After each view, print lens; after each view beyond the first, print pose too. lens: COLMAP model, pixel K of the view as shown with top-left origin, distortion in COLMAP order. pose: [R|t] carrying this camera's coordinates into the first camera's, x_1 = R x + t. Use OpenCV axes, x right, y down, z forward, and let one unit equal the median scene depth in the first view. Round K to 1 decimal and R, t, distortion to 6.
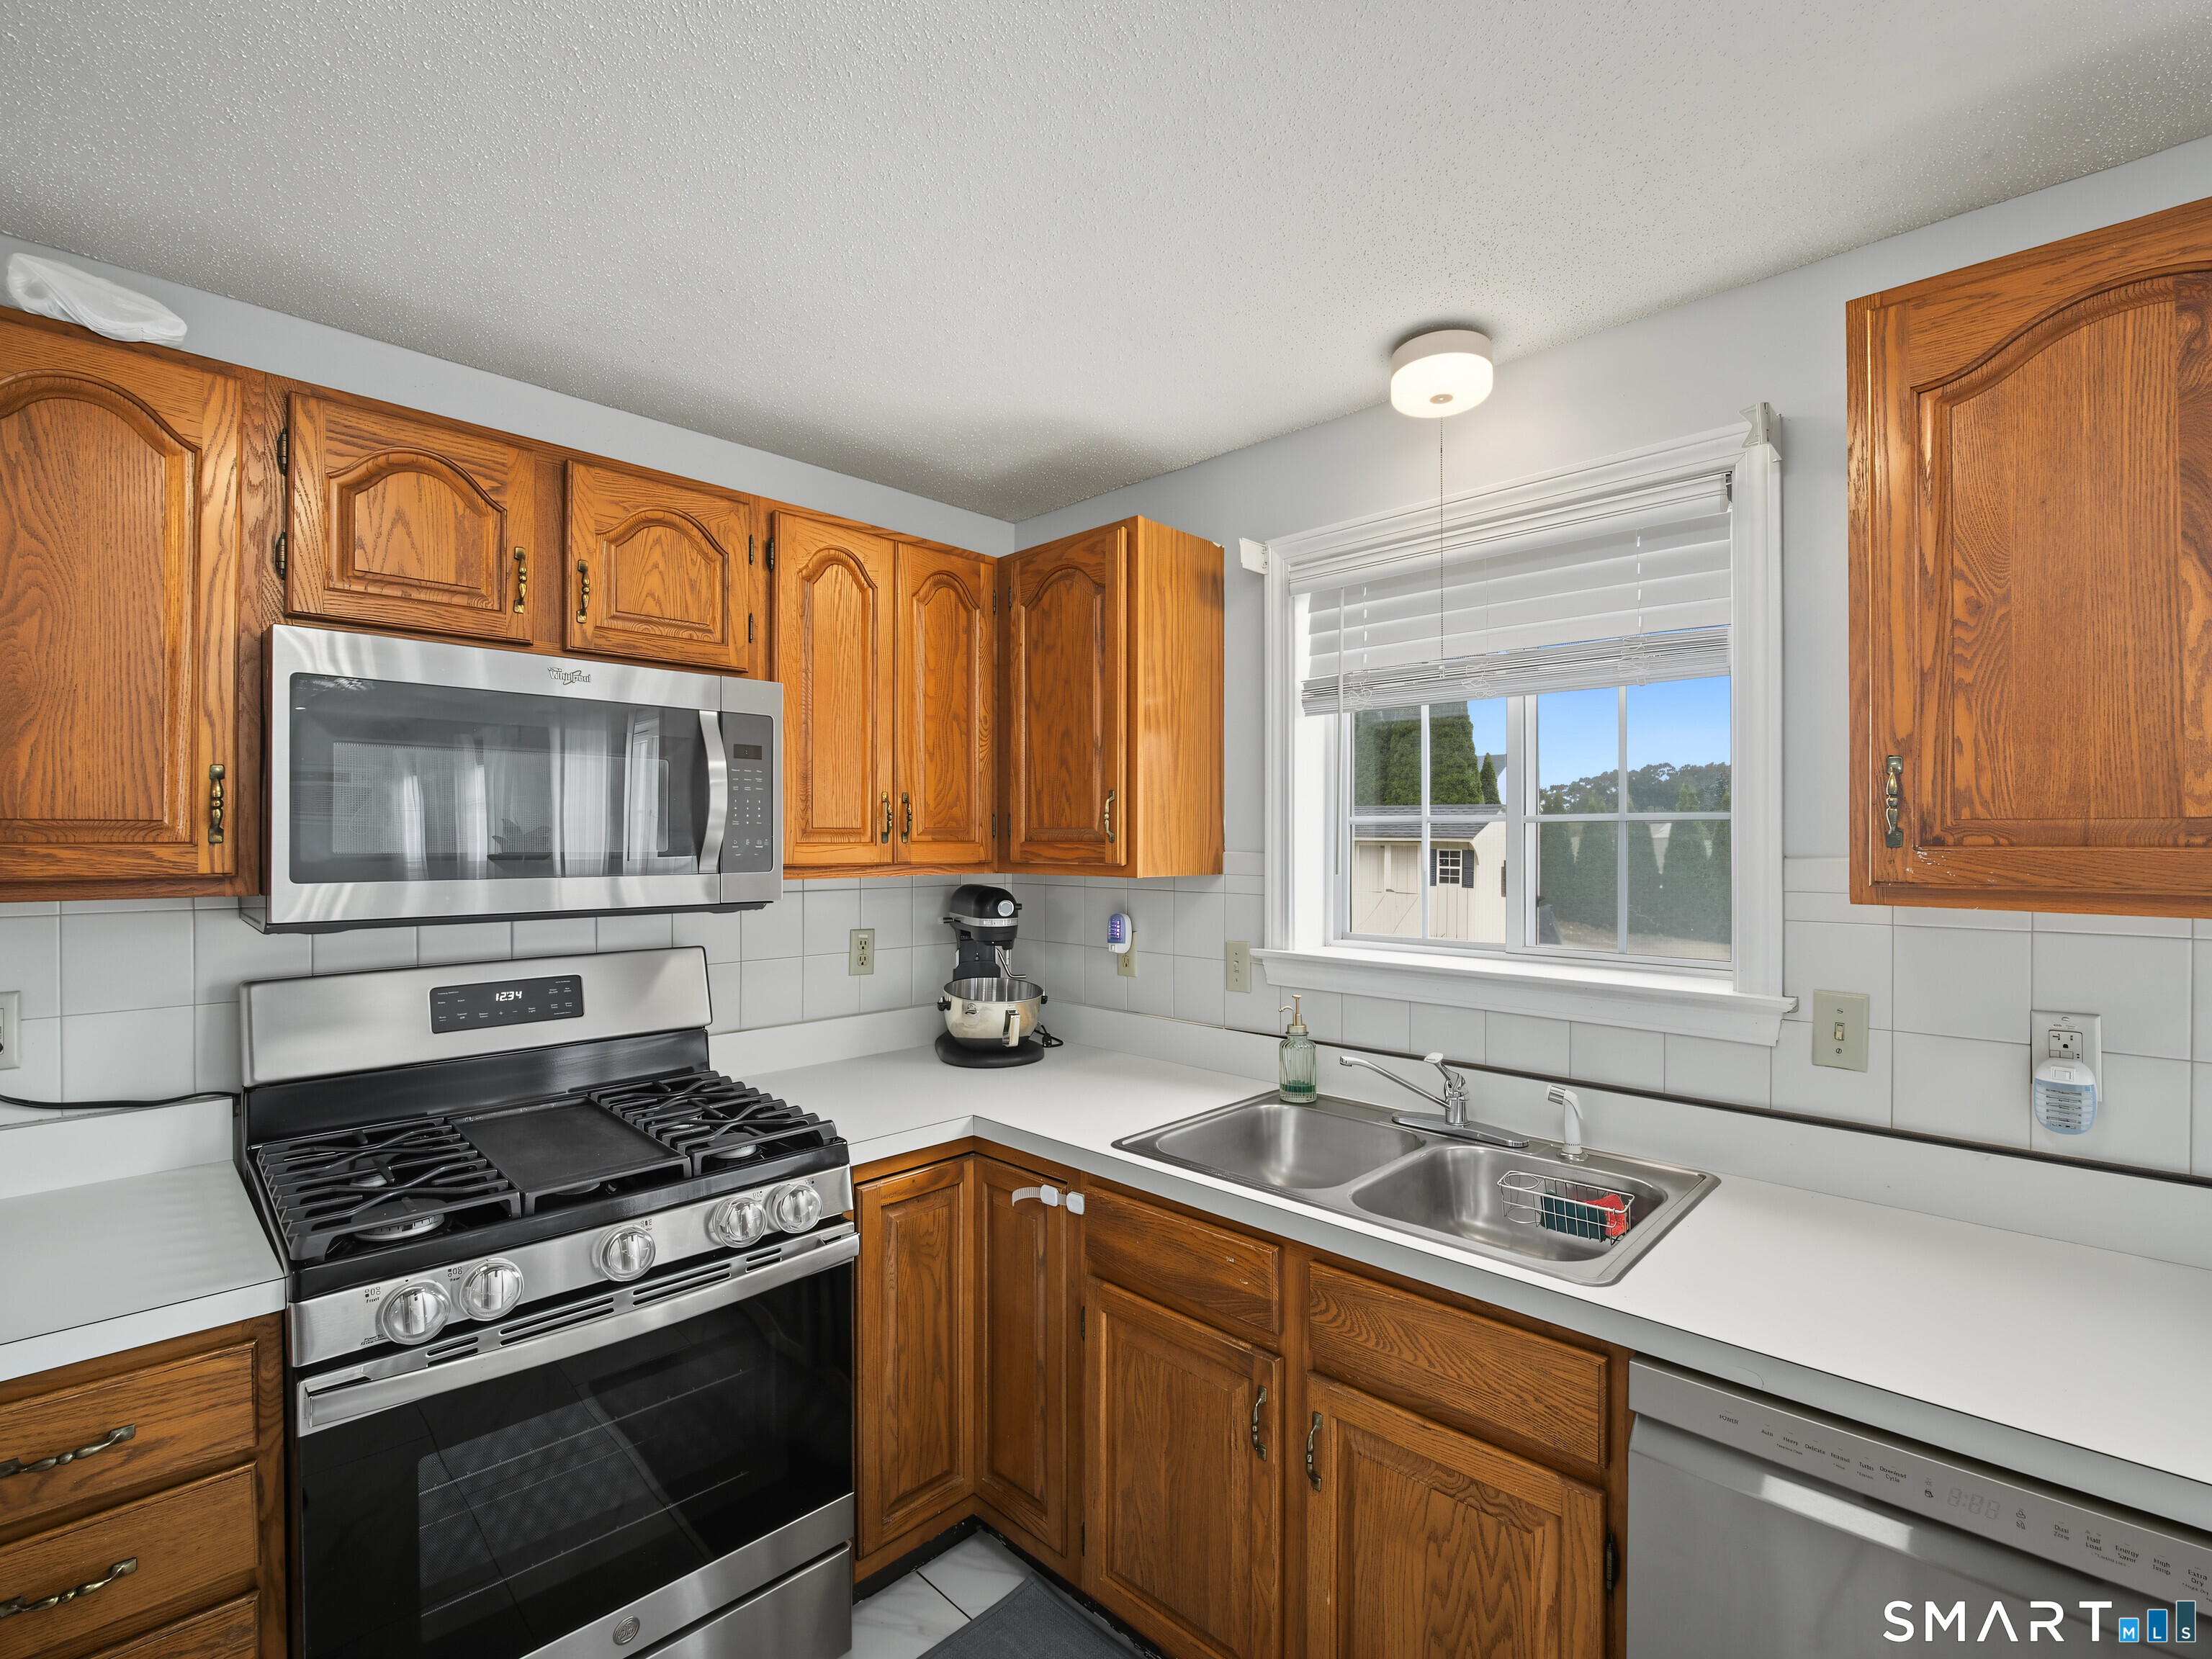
lens RADIAL K [[1009.6, 0, 1097.1], [0, 1009.6, 838.7], [0, 0, 1]] dist [-0.013378, -0.000762]
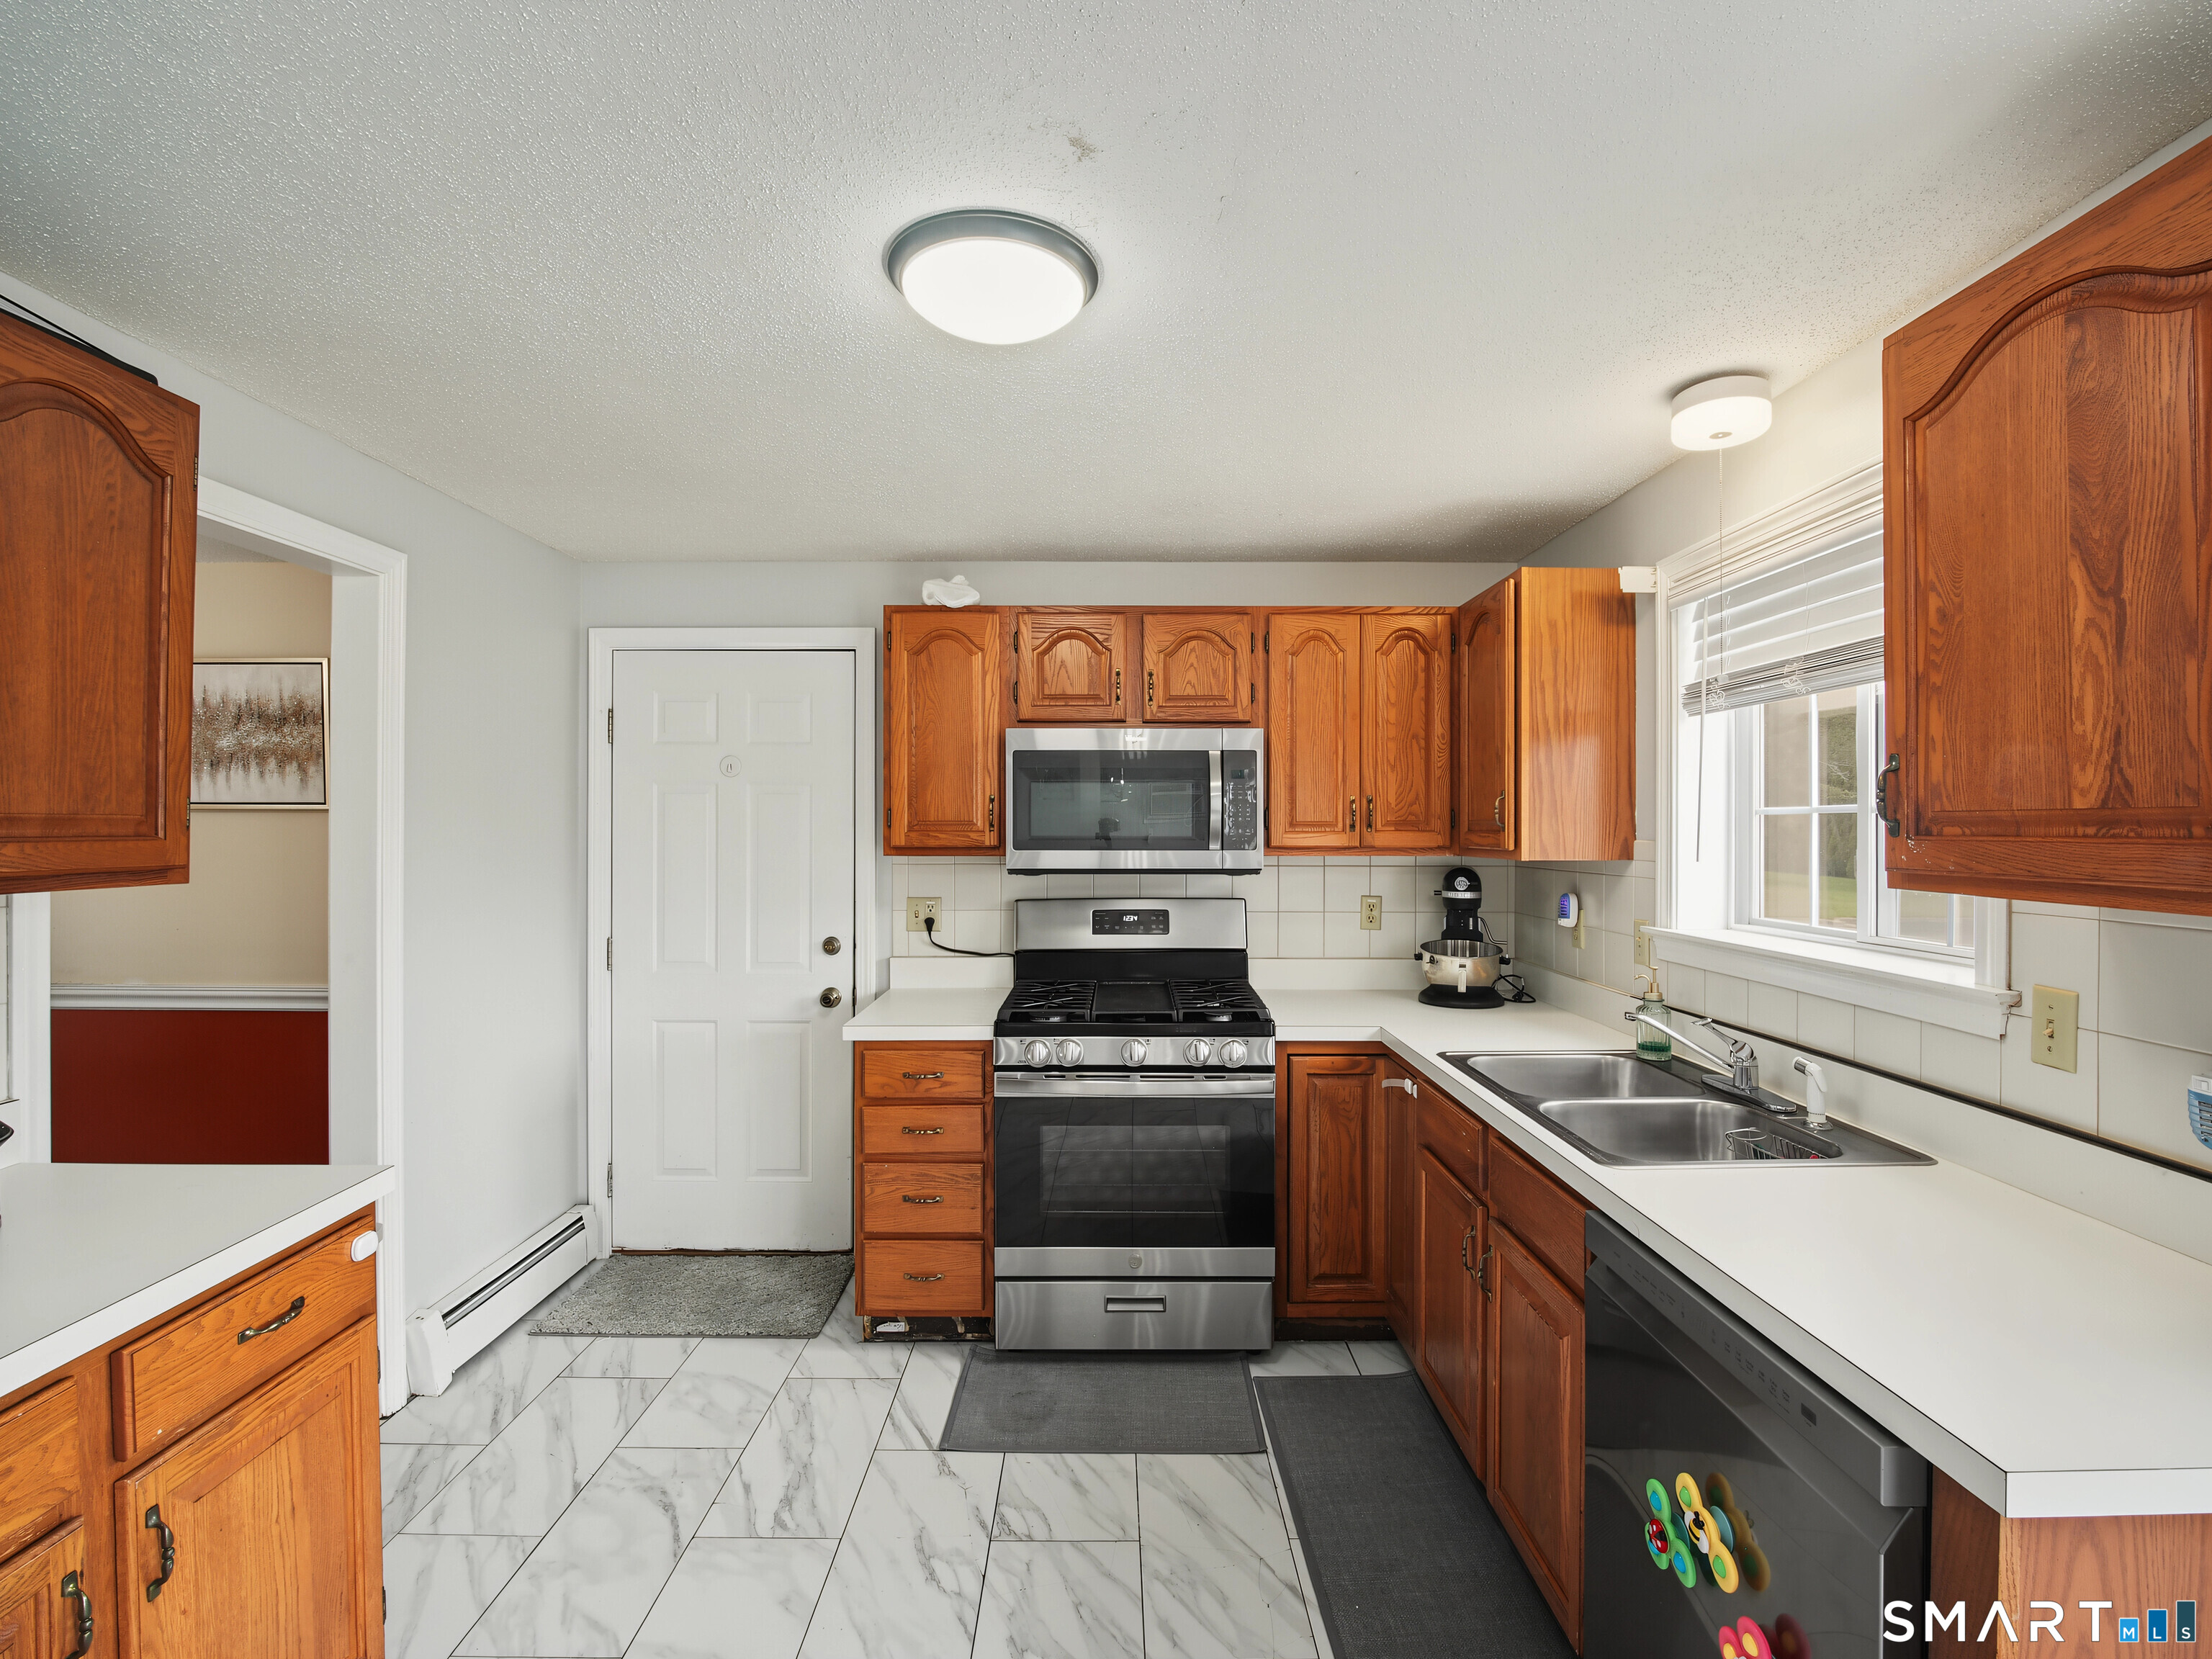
lens RADIAL K [[1000.6, 0, 1106.0], [0, 1000.6, 829.5], [0, 0, 1]] dist [-0.014979, -0.000702]
pose [[0.699121, 0.000388, -0.715004, 0.645203], [0.000592, 0.999999, 0.001122, -0.000936], [0.715003, -0.001208, 0.699120, -0.256815]]
